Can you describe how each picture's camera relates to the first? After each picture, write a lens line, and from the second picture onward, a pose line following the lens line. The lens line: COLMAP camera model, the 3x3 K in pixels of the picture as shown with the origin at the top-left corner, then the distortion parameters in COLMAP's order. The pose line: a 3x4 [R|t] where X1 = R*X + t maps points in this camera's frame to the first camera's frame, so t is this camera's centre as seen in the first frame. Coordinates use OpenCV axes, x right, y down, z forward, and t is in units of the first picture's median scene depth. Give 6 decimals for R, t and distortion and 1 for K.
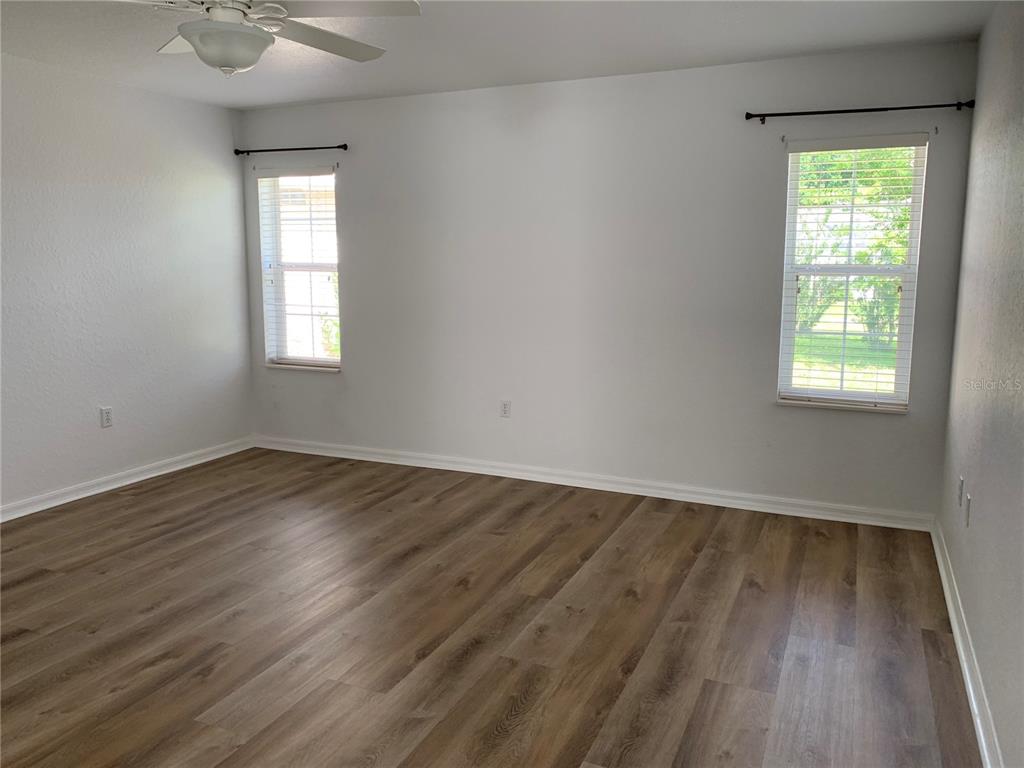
lens RADIAL K [[783.8, 0, 517.6], [0, 783.8, 378.2], [0, 0, 1]] dist [0.014308, -0.019335]
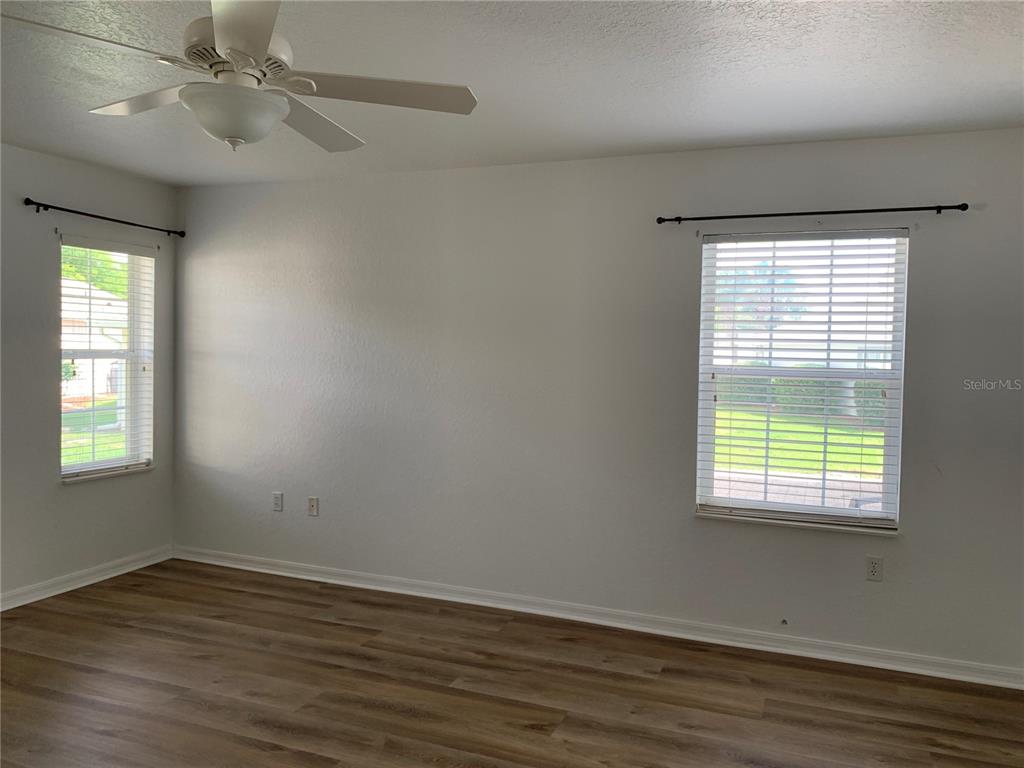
lens RADIAL K [[783.8, 0, 518.1], [0, 783.8, 388.1], [0, 0, 1]] dist [0.014308, -0.019335]
pose [[-0.040215, -0.055083, 0.997672, -0.933702], [0.123234, 0.990583, 0.059659, -0.103922], [-0.991562, 0.125346, -0.033048, 0.561641]]
